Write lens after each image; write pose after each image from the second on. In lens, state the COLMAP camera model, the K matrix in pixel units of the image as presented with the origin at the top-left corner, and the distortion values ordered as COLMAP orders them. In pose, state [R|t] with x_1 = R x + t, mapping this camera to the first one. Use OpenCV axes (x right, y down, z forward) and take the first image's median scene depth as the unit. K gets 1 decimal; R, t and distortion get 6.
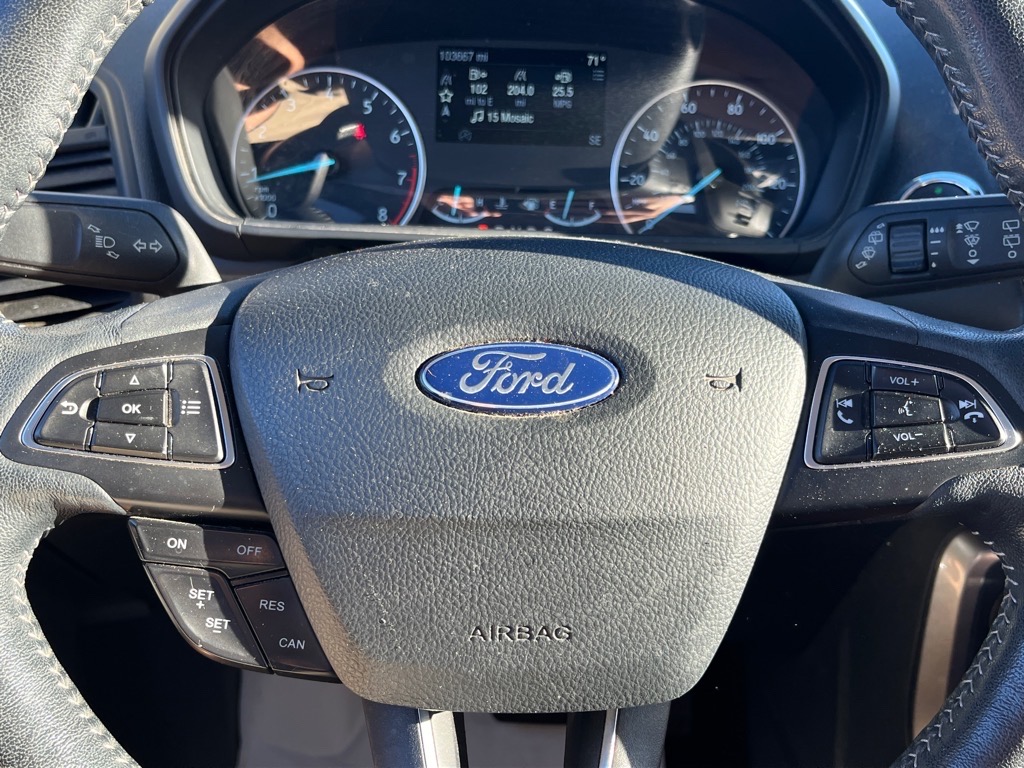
lens RADIAL K [[961.5, 0, 512.6], [0, 961.5, 383.3], [0, 0, 1]] dist [0.005447, 0.000000]
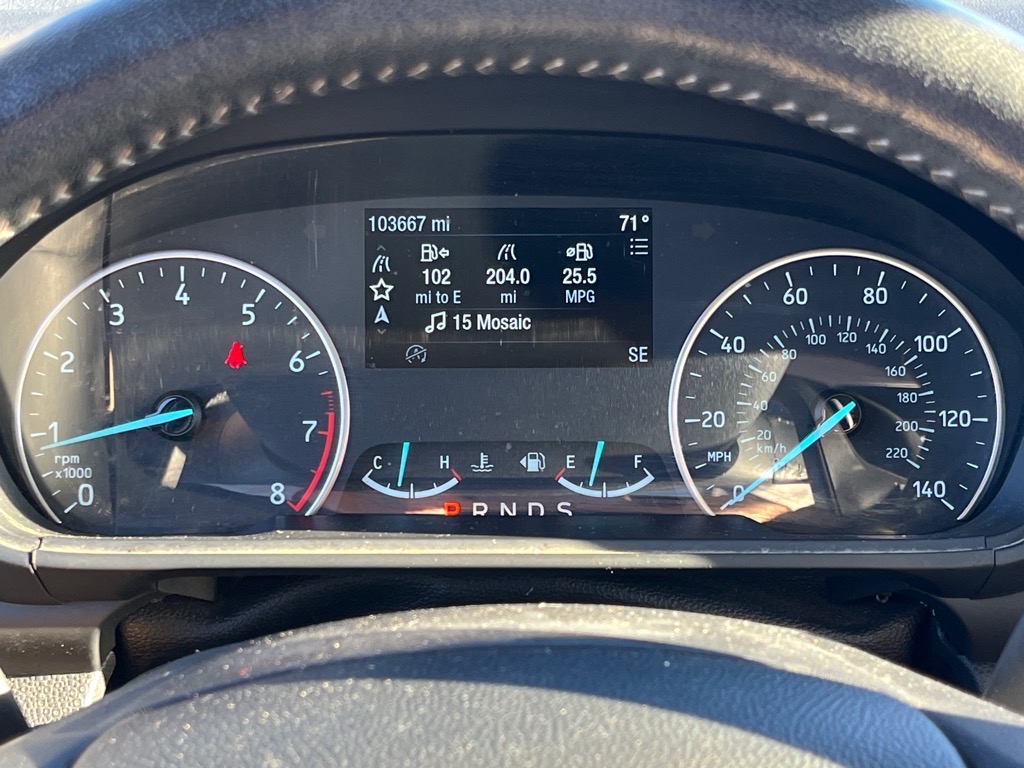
lens RADIAL K [[1821.9, 0, 507.9], [0, 1821.9, 383.3], [0, 0, 1]] dist [0.082561, 0.000000]
pose [[0.999345, -0.036089, -0.002497, 0.008829], [0.035571, 0.992876, -0.113721, -0.112898], [0.006583, 0.113558, 0.993510, -0.099879]]
